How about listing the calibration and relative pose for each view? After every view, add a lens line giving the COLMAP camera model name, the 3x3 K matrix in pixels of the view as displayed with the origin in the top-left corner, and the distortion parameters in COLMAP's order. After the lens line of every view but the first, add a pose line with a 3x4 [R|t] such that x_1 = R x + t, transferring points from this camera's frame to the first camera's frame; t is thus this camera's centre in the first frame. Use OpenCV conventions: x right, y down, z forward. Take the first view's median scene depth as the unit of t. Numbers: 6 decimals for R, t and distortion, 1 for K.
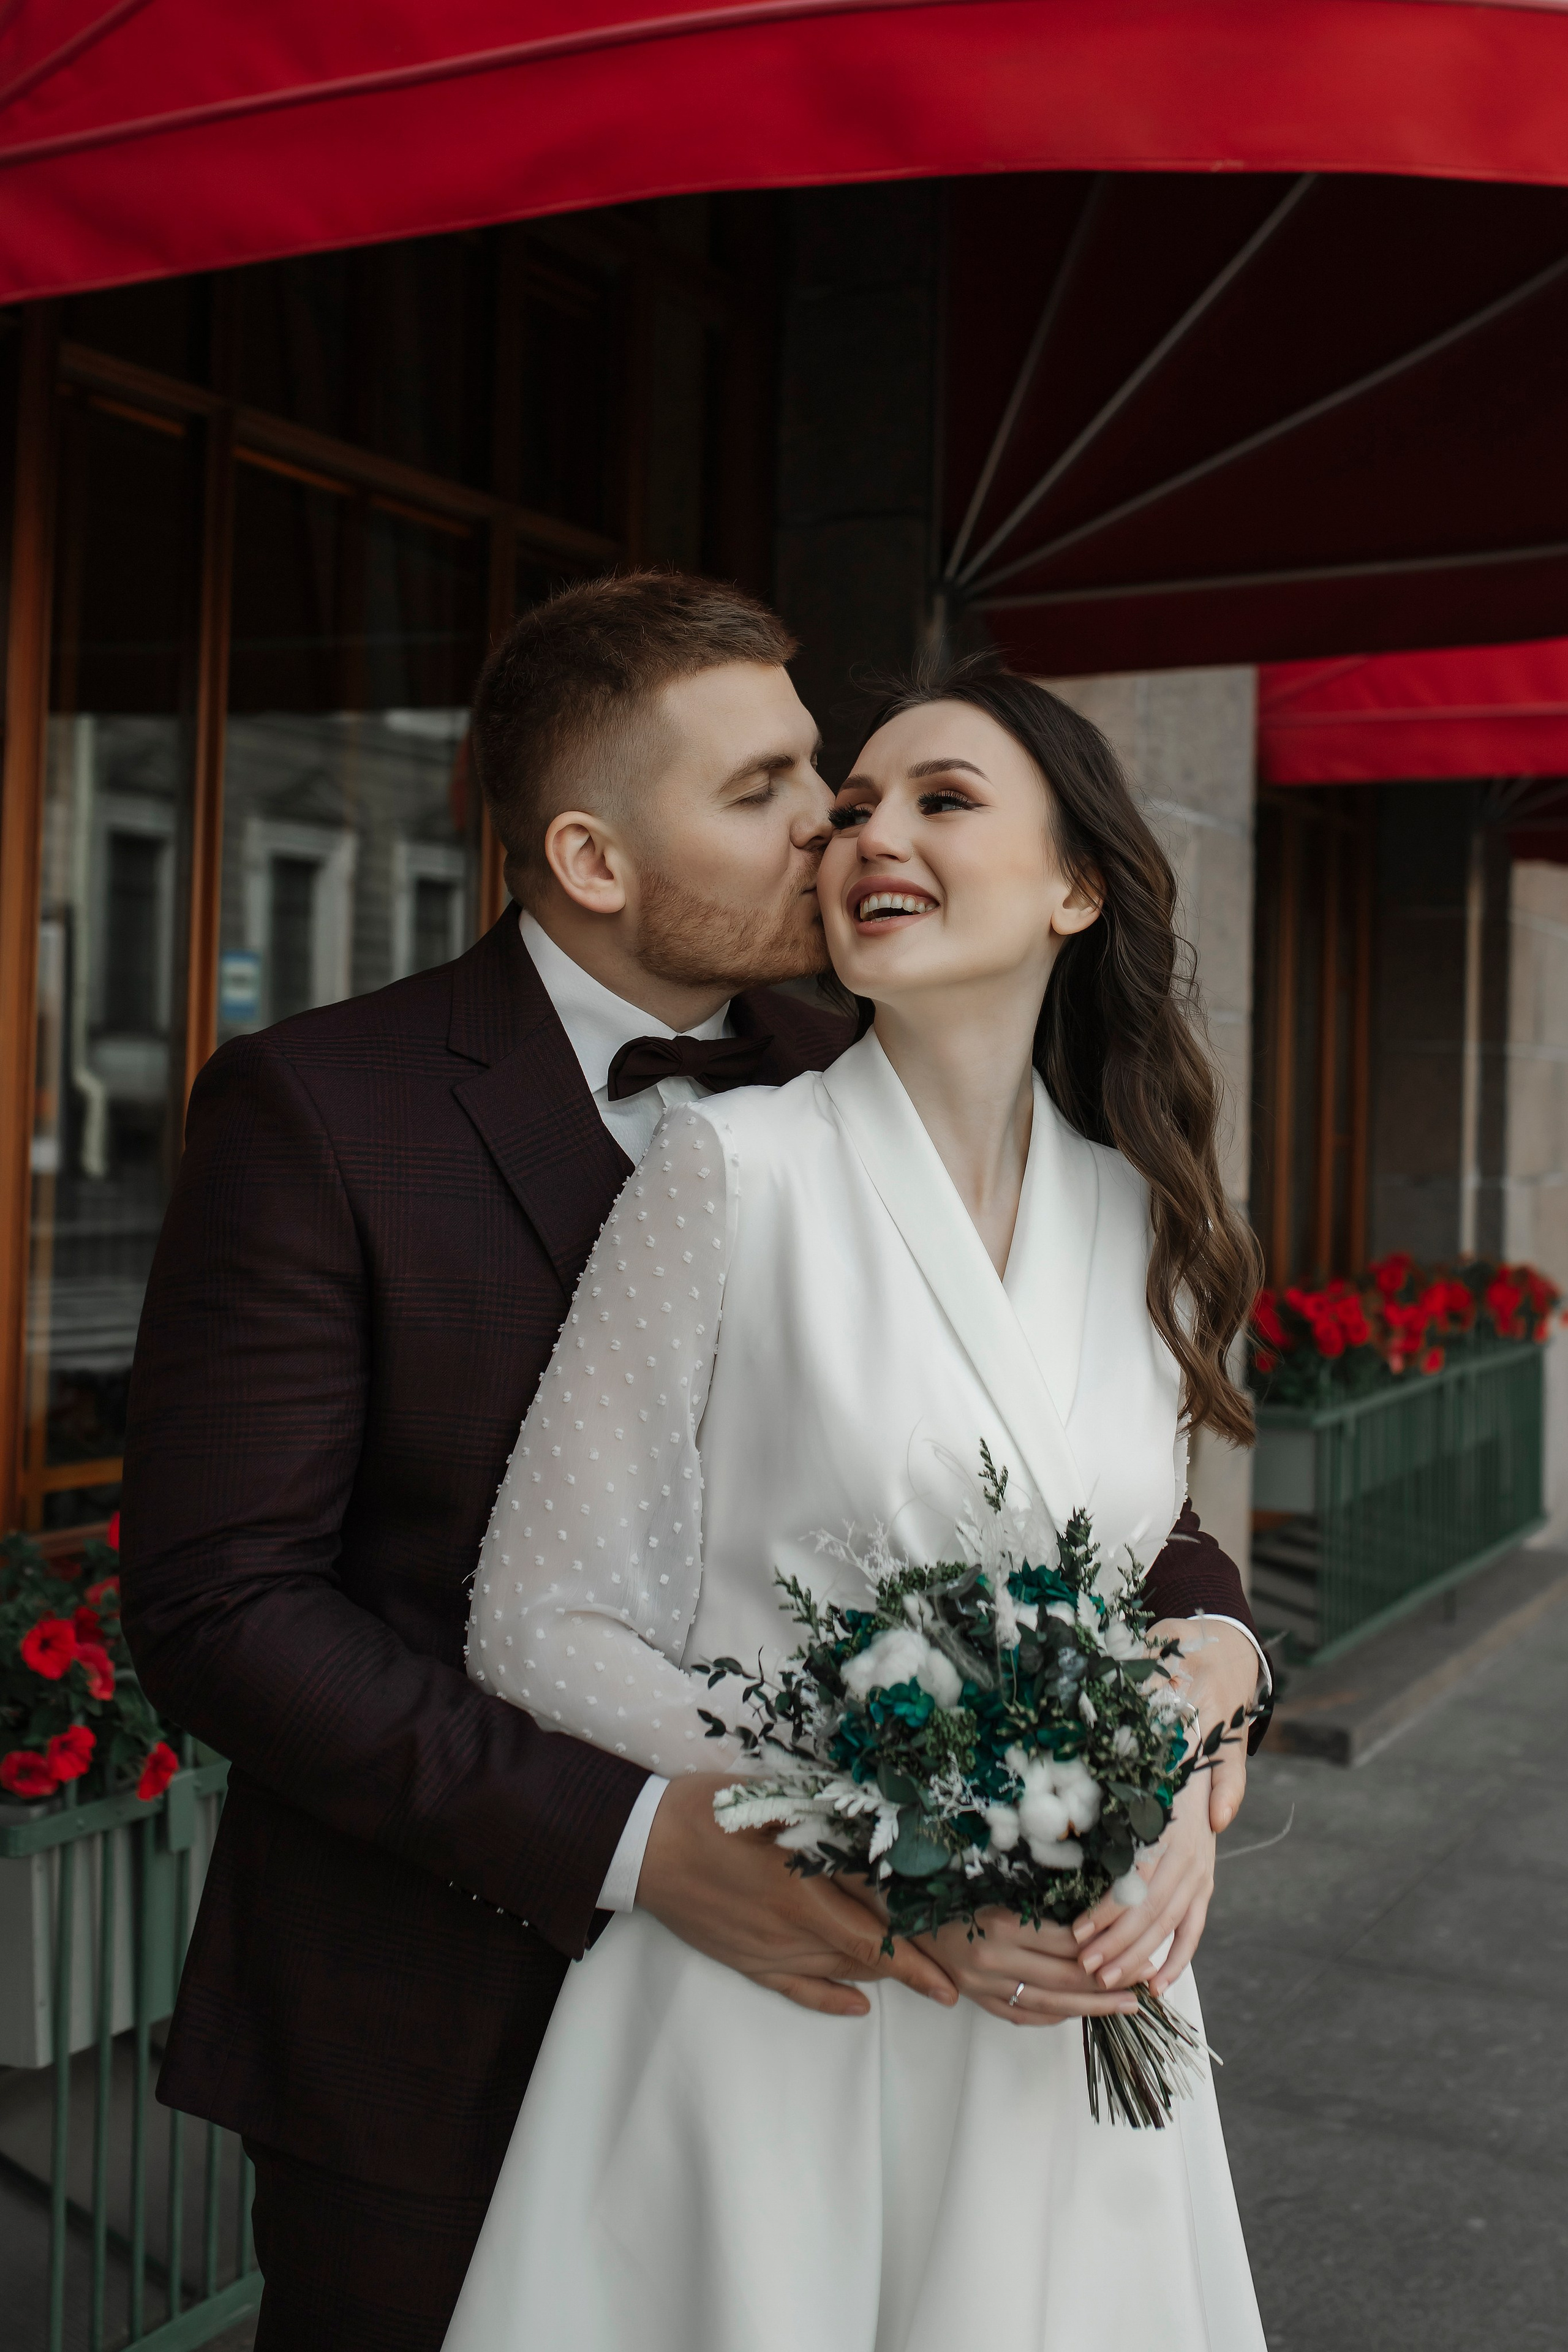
lens RADIAL K [[2710.2, 0, 784.0], [0, 2710.2, 1176.0], [0, 0, 1]] dist [-0.082274, 0.141256]
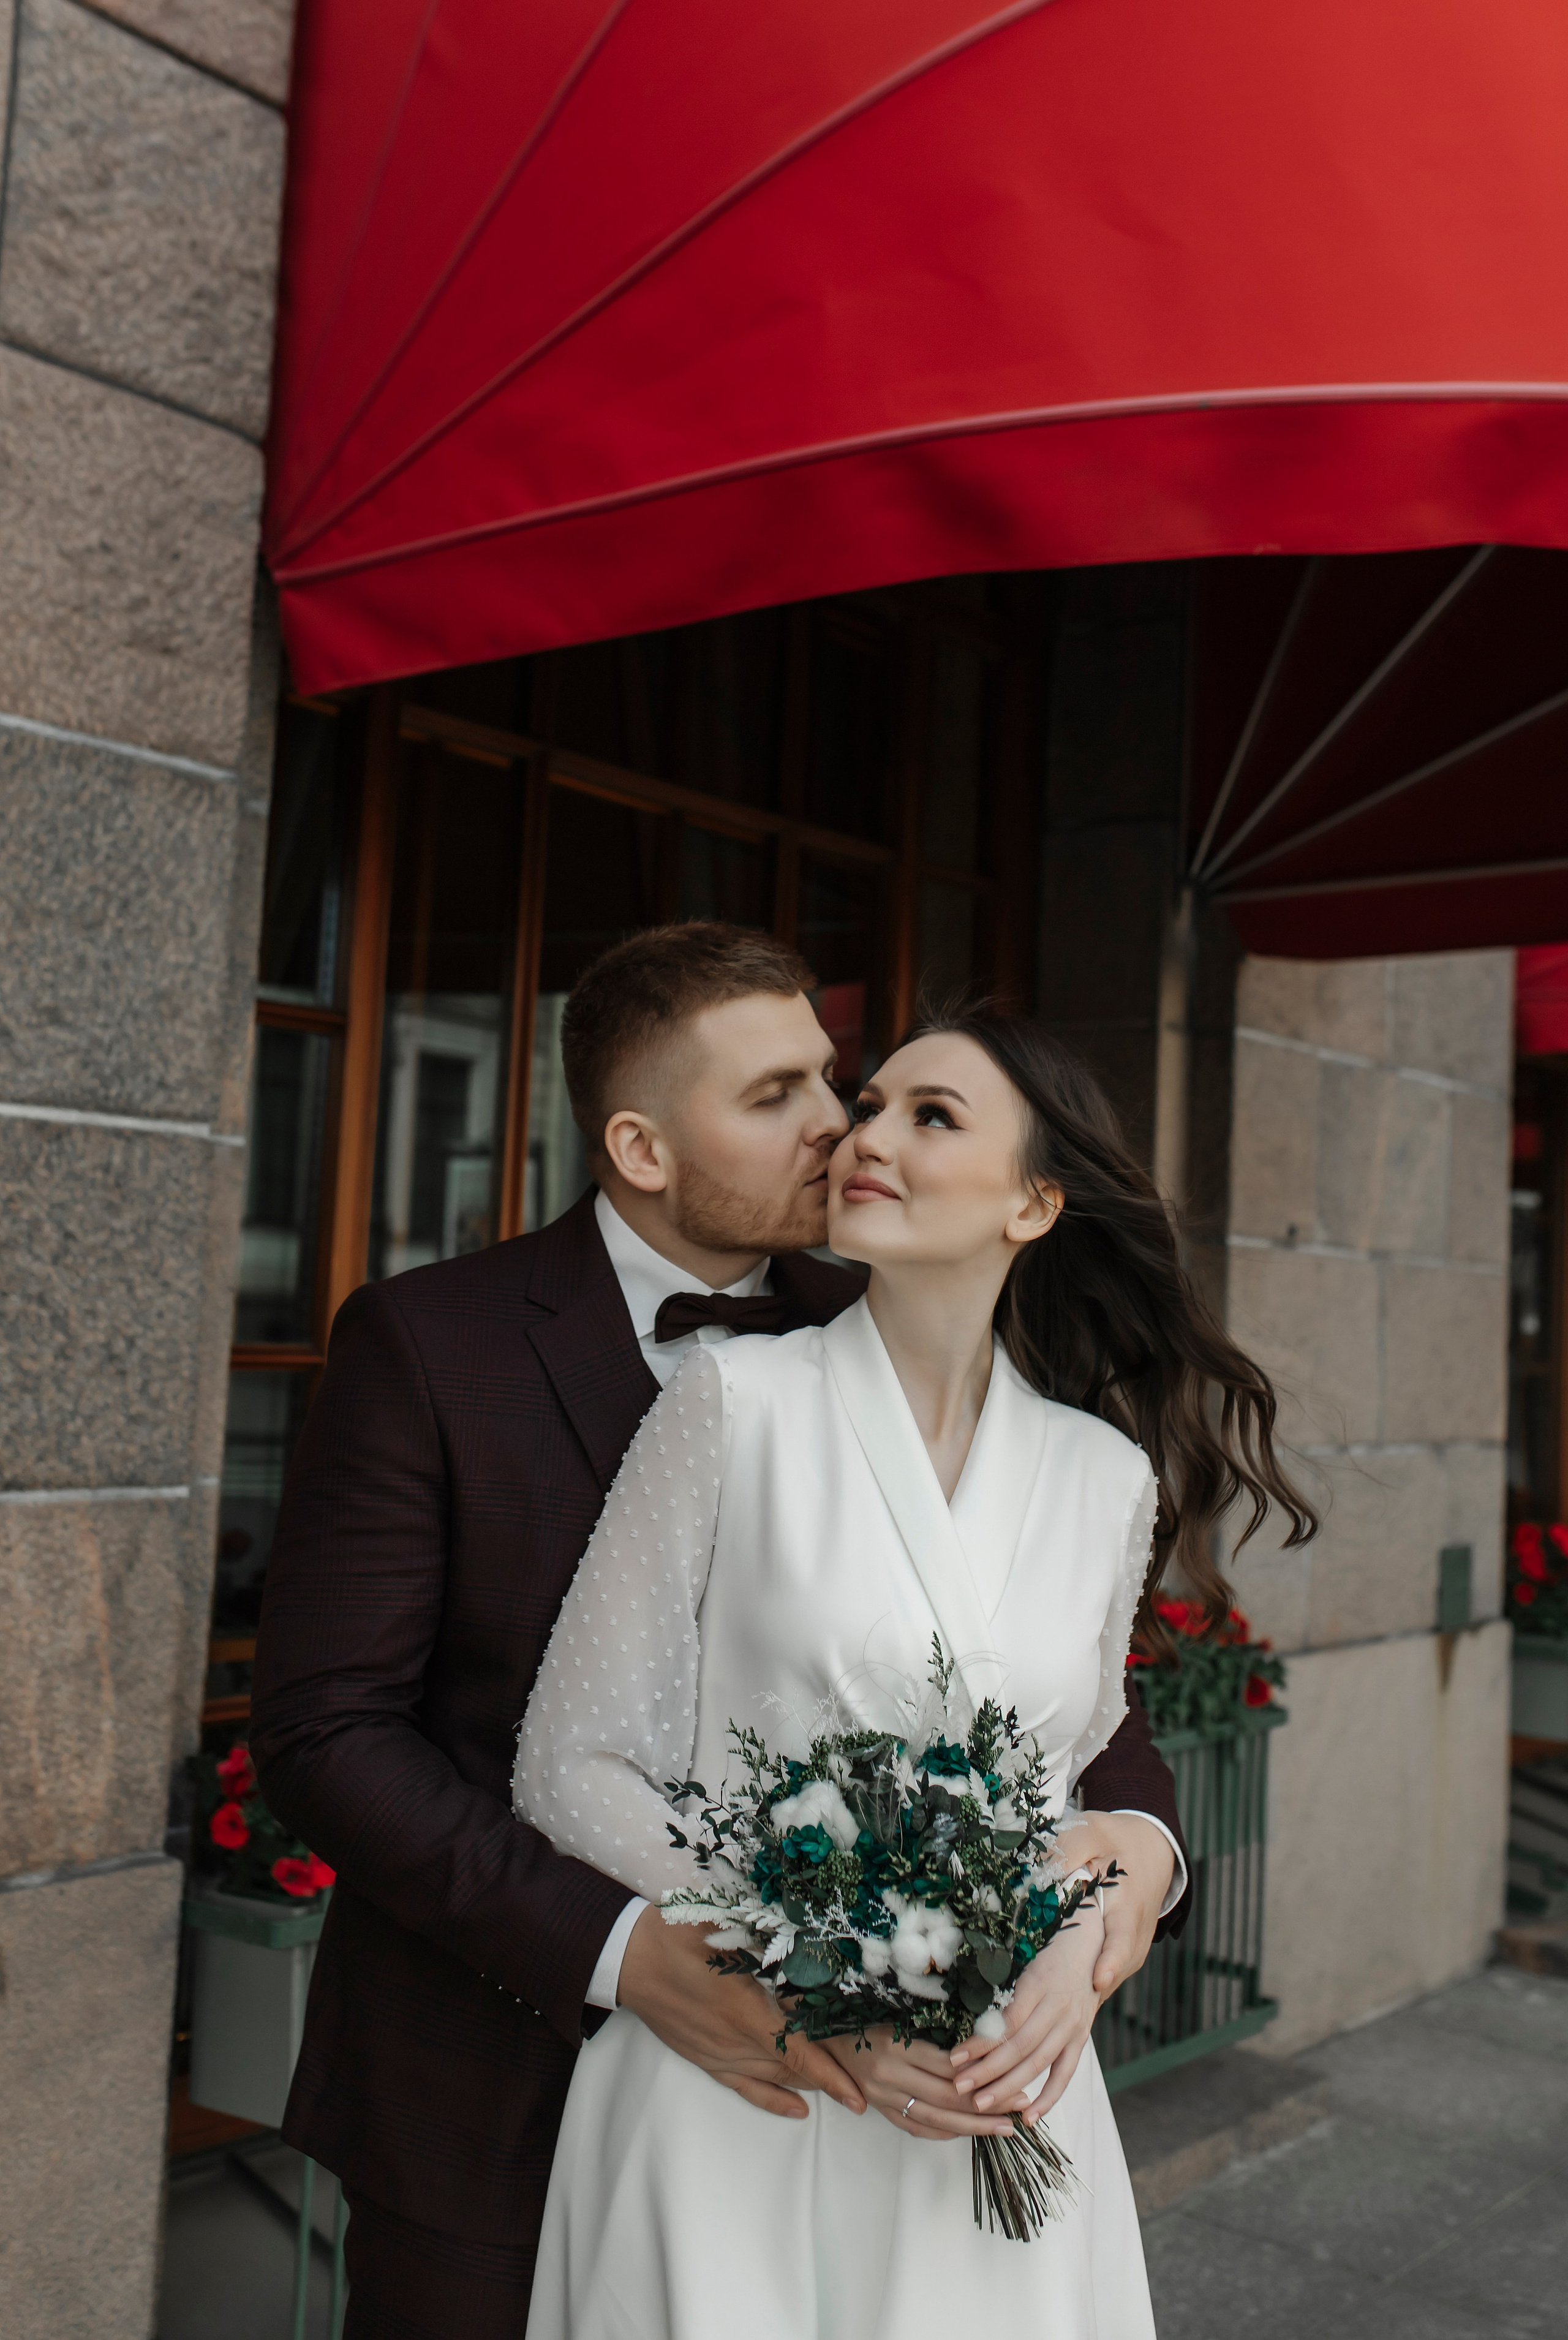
lens RADIAL K [[2592.2, 0, 784.0], [0, 2592.2, 1170.0], [0, 0, 1]] dist [0.010664, 0.000580]
pose [[0.974078, 0.017663, -0.225521, 0.267730], [-0.035709, 0.996453, -0.076193, -0.019040], [0.223375, 0.082271, 0.971254, -0.152460]]
